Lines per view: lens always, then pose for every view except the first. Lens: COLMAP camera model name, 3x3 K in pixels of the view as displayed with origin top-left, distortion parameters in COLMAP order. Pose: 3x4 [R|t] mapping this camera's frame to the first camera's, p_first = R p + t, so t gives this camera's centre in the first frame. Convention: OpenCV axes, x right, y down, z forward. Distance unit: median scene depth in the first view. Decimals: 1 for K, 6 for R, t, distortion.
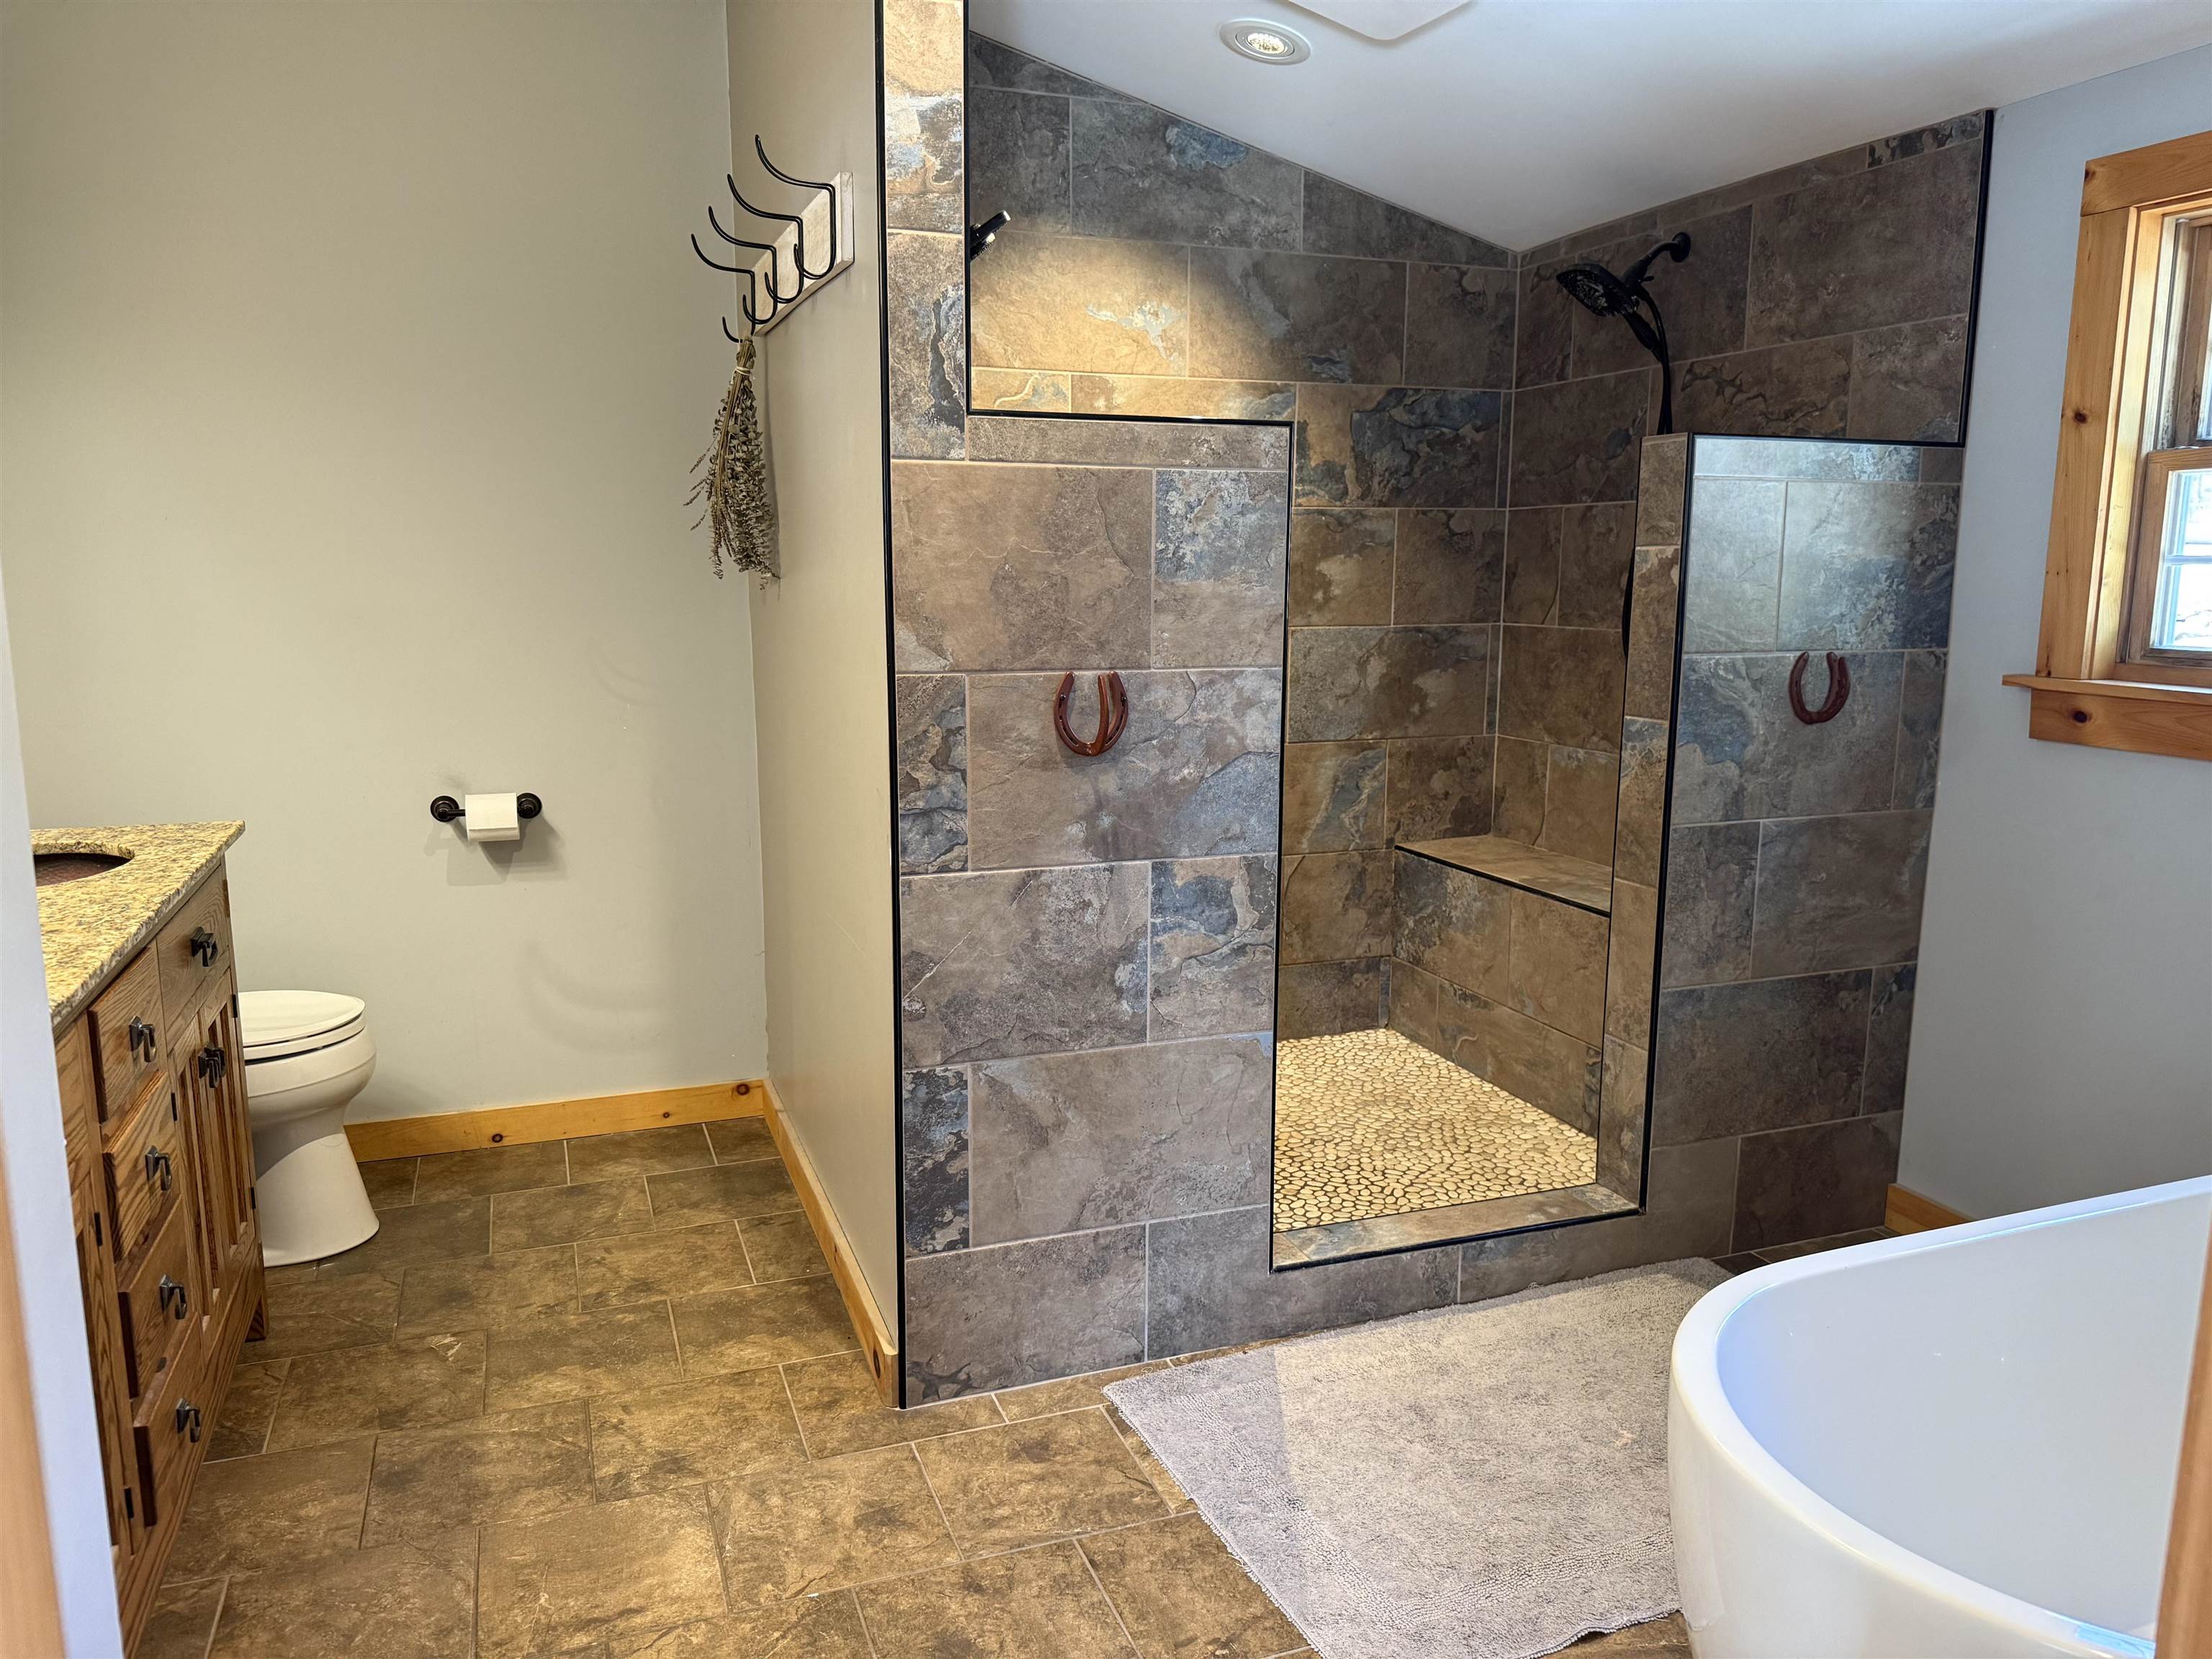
lens RADIAL K [[1548.5, 0, 1141.6], [0, 1548.5, 842.4], [0, 0, 1]] dist [0.145708, -0.263186]
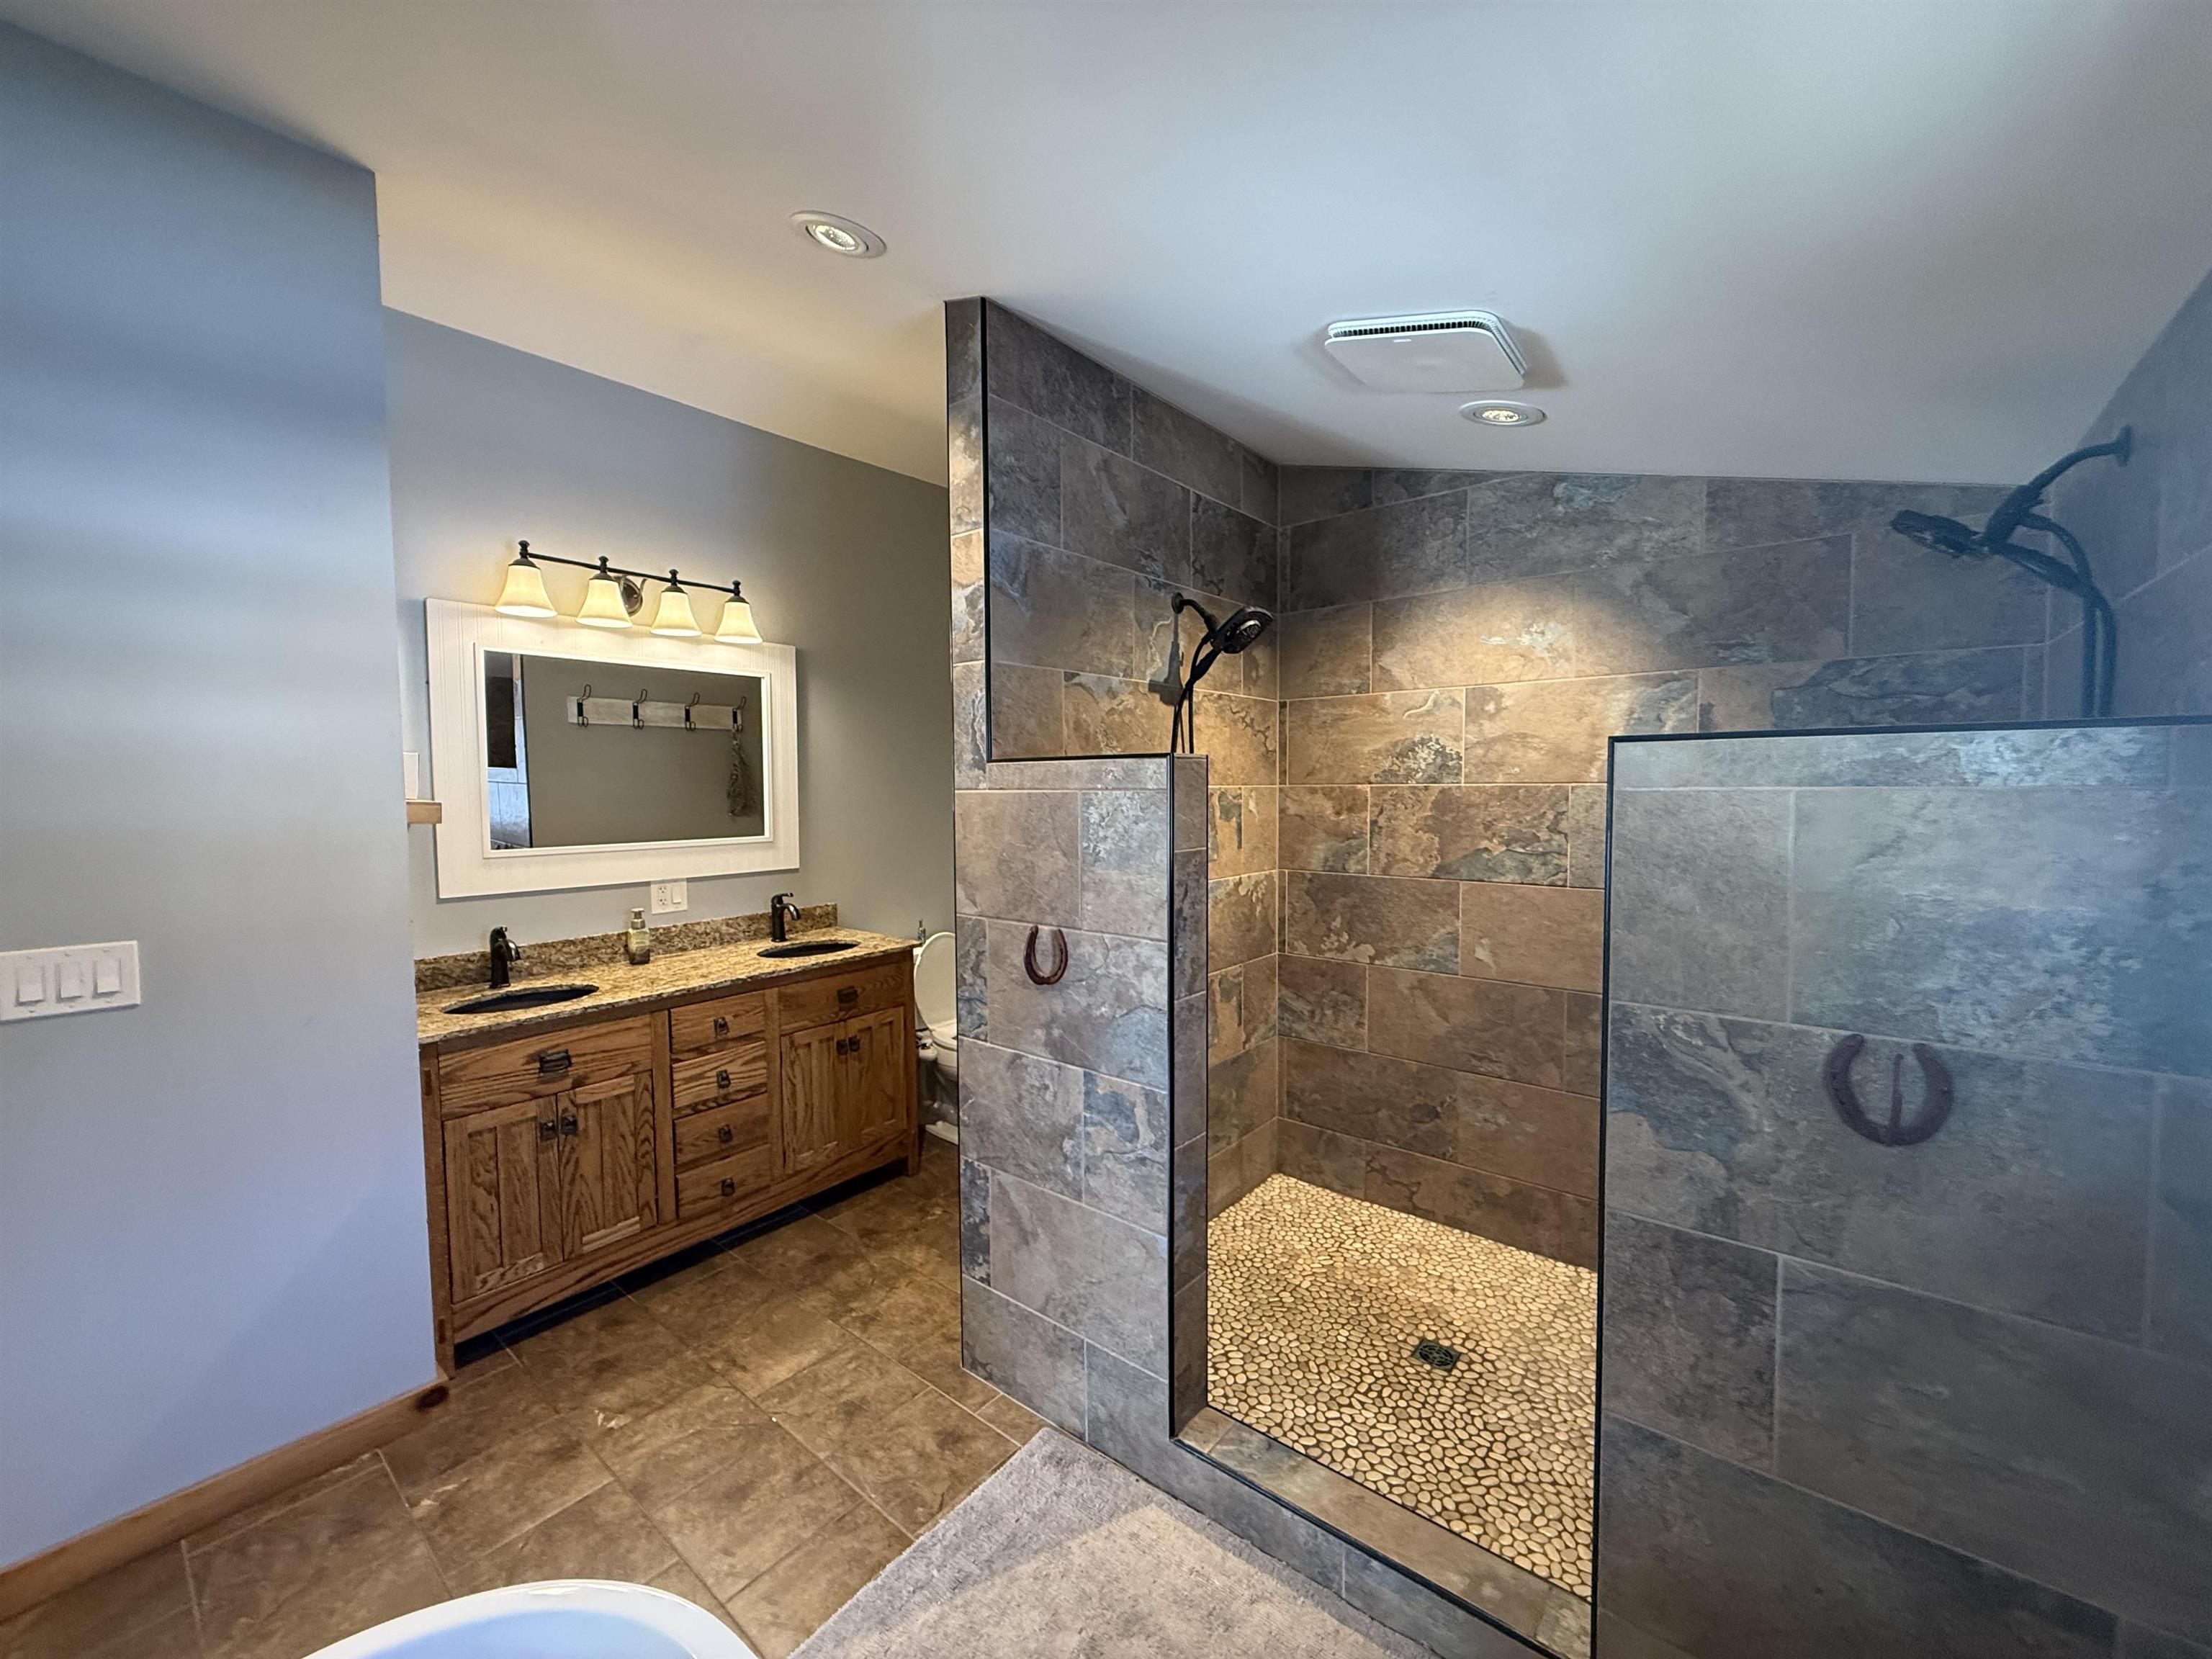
lens RADIAL K [[891.8, 0, 1106.0], [0, 891.8, 829.5], [0, 0, 1]] dist [-0.000549, 0.000230]
pose [[0.489574, 0.039327, -0.871074, 0.674445], [-0.144274, 0.988866, -0.036443, -0.166919], [0.859943, 0.143515, 0.489797, 0.586287]]
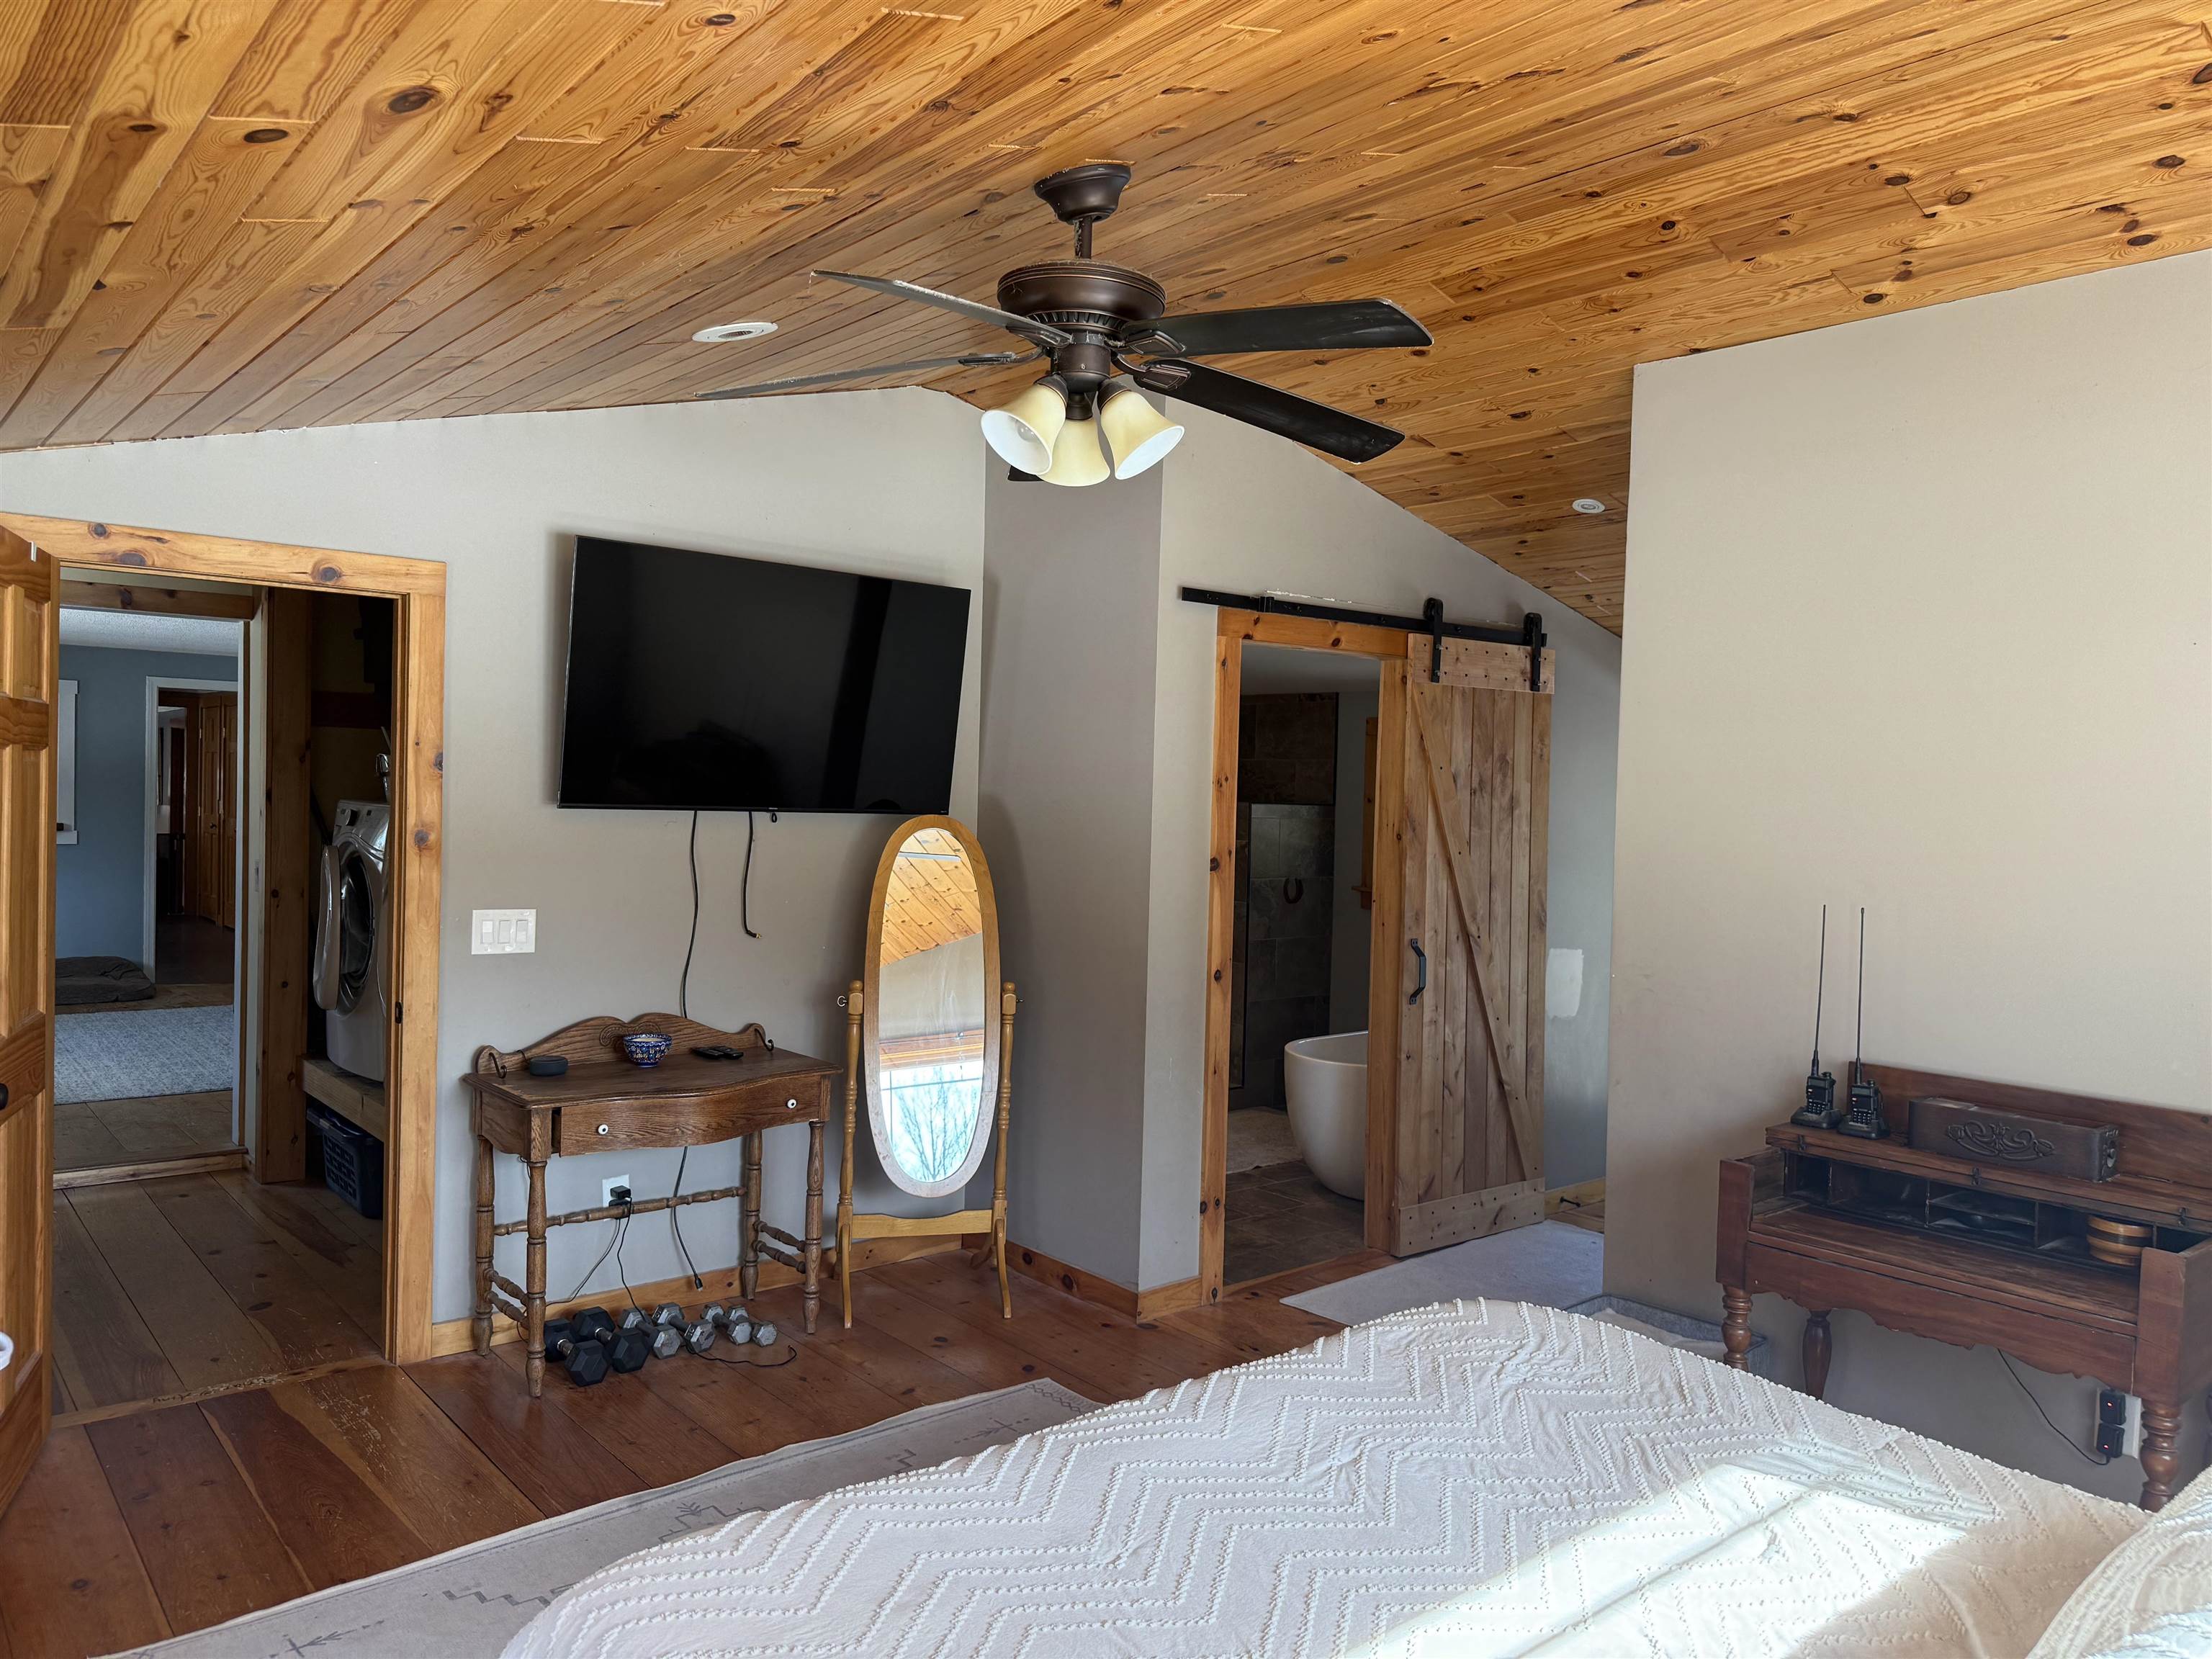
lens RADIAL K [[1564.8, 0, 1106.0], [0, 1564.8, 829.5], [0, 0, 1]] dist [0.075440, -0.105423]
pose [[0.947709, 0.010978, 0.318946, -0.874446], [0.034465, 0.990042, -0.136488, 0.184015], [-0.317268, 0.140343, 0.937894, -1.715751]]
